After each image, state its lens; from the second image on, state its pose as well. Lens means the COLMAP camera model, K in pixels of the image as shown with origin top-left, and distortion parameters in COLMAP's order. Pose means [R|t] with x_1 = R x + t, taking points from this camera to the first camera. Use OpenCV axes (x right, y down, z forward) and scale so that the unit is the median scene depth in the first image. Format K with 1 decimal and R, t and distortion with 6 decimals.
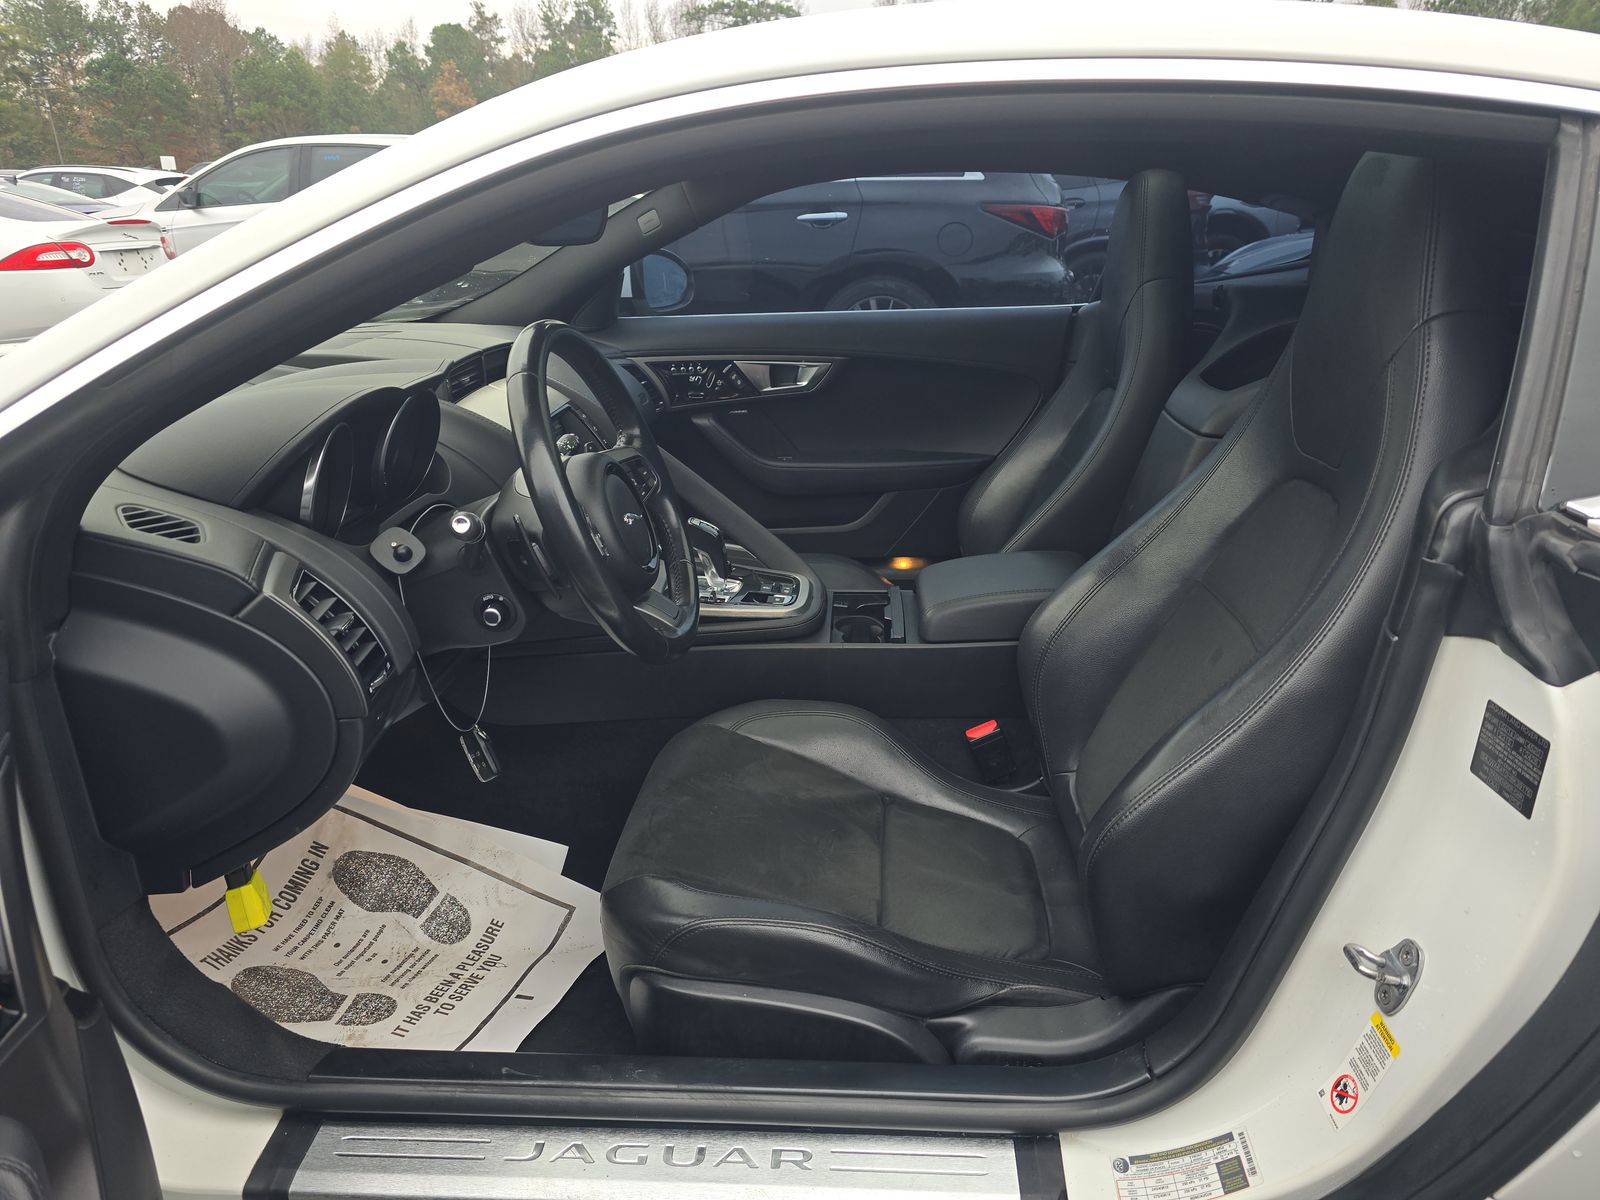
lens RADIAL K [[1072.8, 0, 833.8], [0, 1072.8, 618.5], [0, 0, 1]] dist [0.054277, -0.049300]
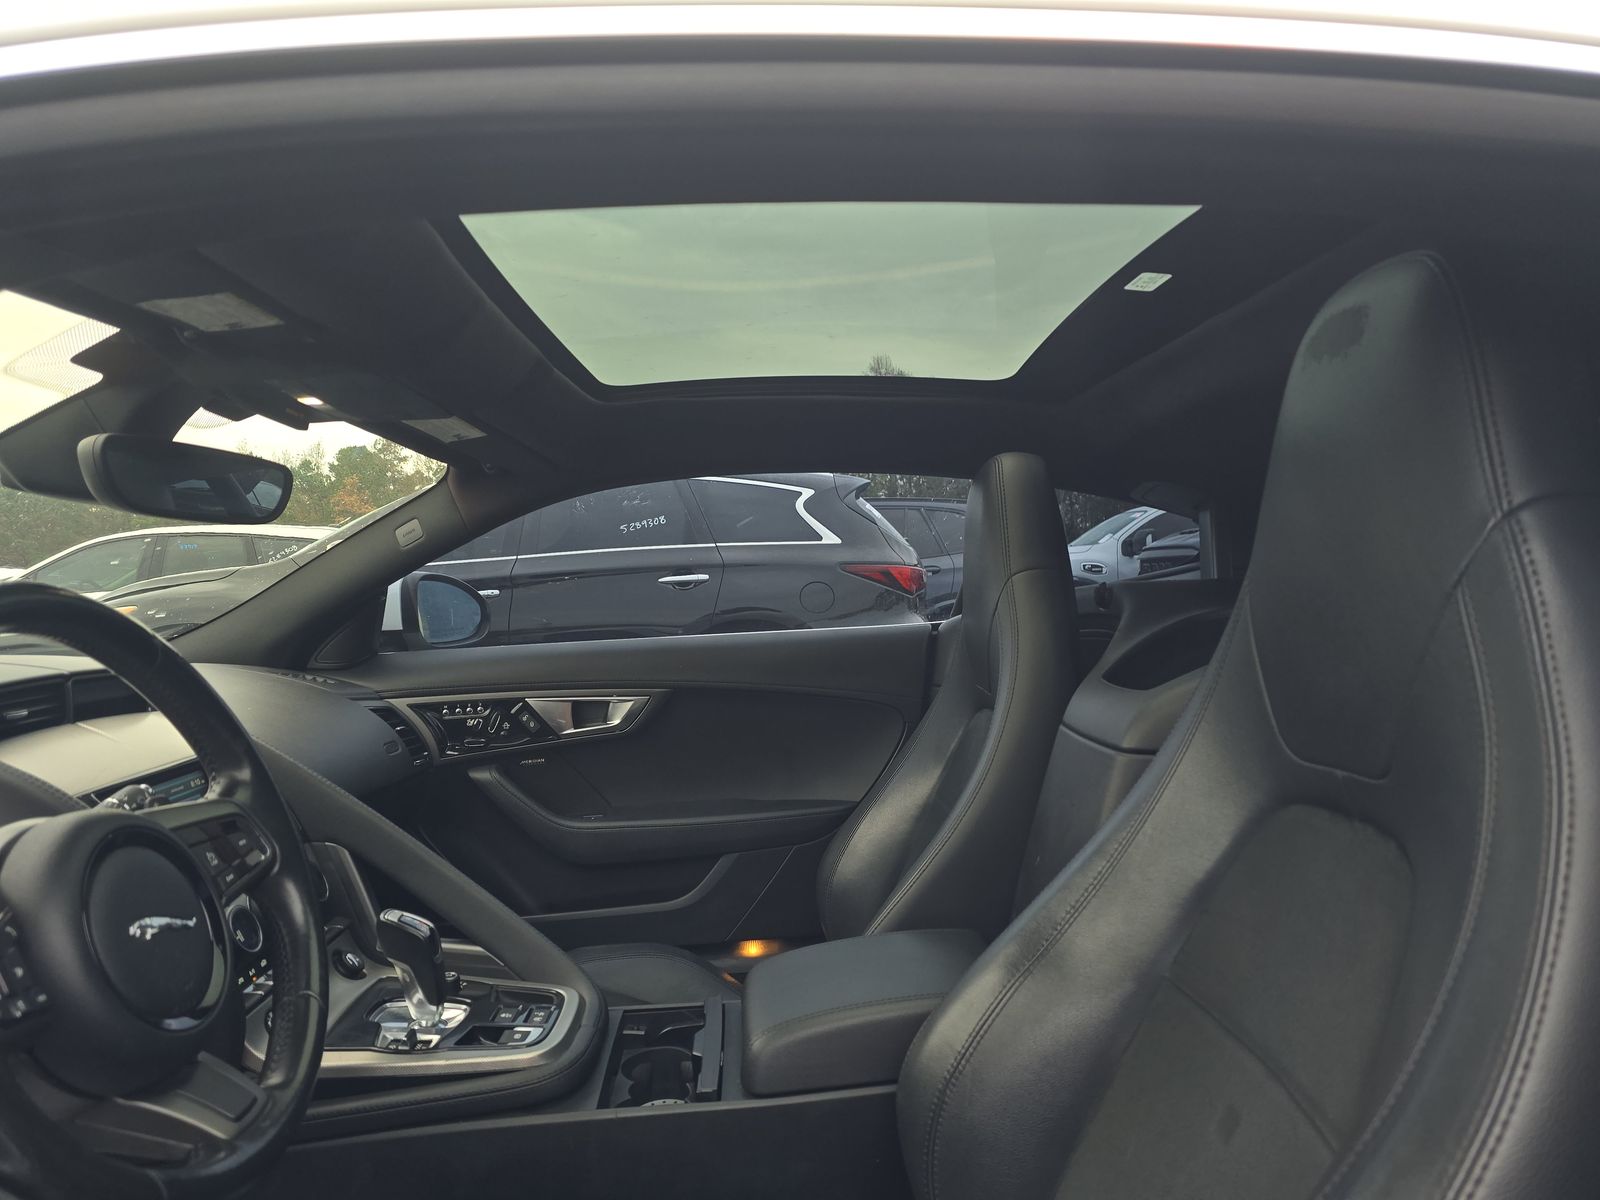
lens RADIAL K [[1057.1, 0, 771.7], [0, 1057.1, 599.6], [0, 0, 1]] dist [0.155814, -0.179827]
pose [[0.998017, -0.035144, 0.052213, 0.060326], [0.051119, 0.936584, -0.346695, -0.024072], [-0.036718, 0.348677, 0.936523, 0.245228]]
